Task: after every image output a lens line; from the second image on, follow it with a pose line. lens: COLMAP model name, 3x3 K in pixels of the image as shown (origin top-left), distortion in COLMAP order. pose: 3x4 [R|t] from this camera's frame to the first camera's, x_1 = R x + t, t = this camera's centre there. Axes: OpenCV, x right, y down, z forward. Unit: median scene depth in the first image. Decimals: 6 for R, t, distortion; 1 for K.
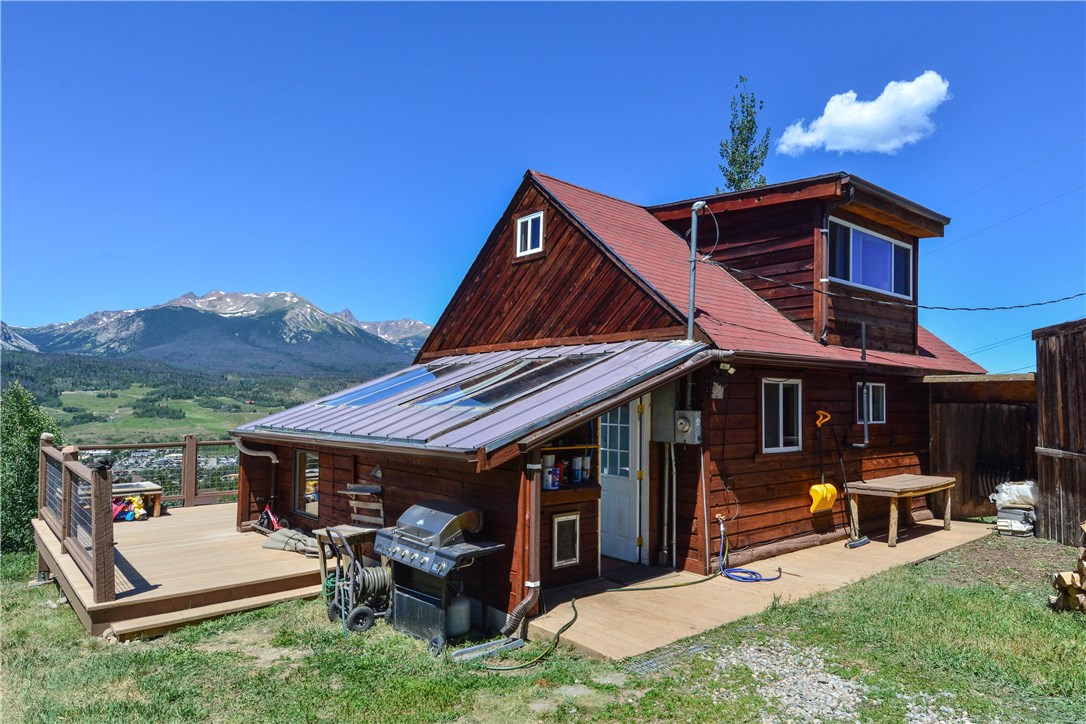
lens RADIAL K [[682.2, 0, 555.1], [0, 682.2, 383.5], [0, 0, 1]] dist [0.048717, -0.020826]
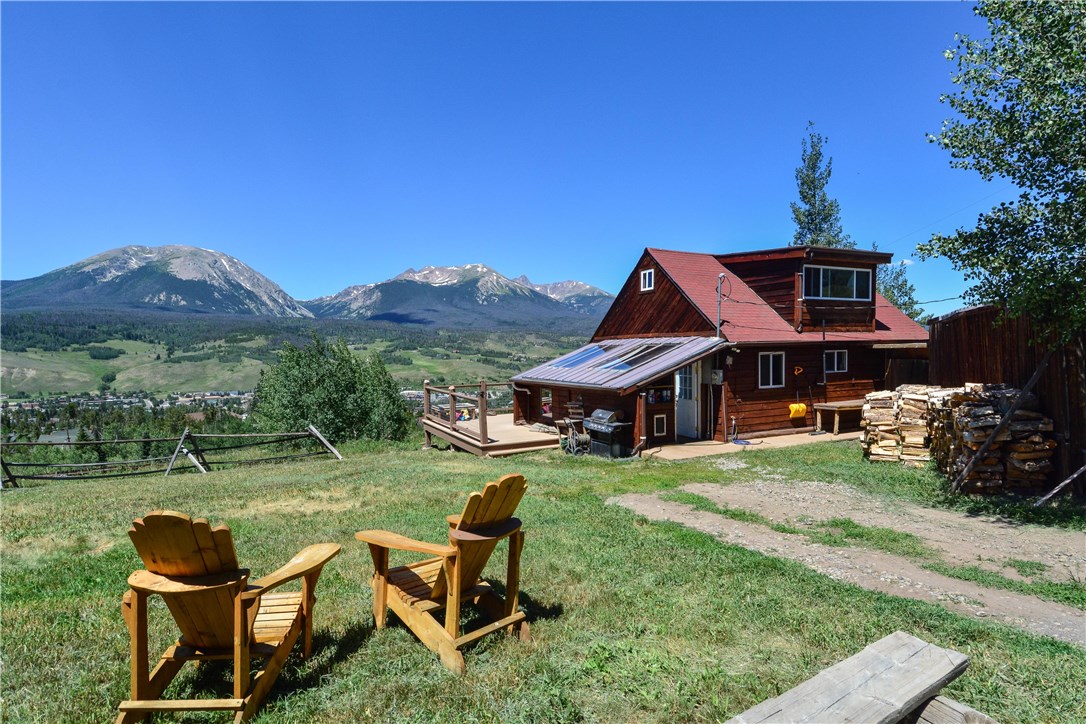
lens RADIAL K [[602.2, 0, 562.3], [0, 602.2, 378.2], [0, 0, 1]] dist [0.023635, -0.017850]
pose [[0.974467, -0.008756, -0.224361, 0.128446], [0.027192, 0.996487, 0.079215, -0.088984], [0.222880, -0.083293, 0.971281, -0.895824]]
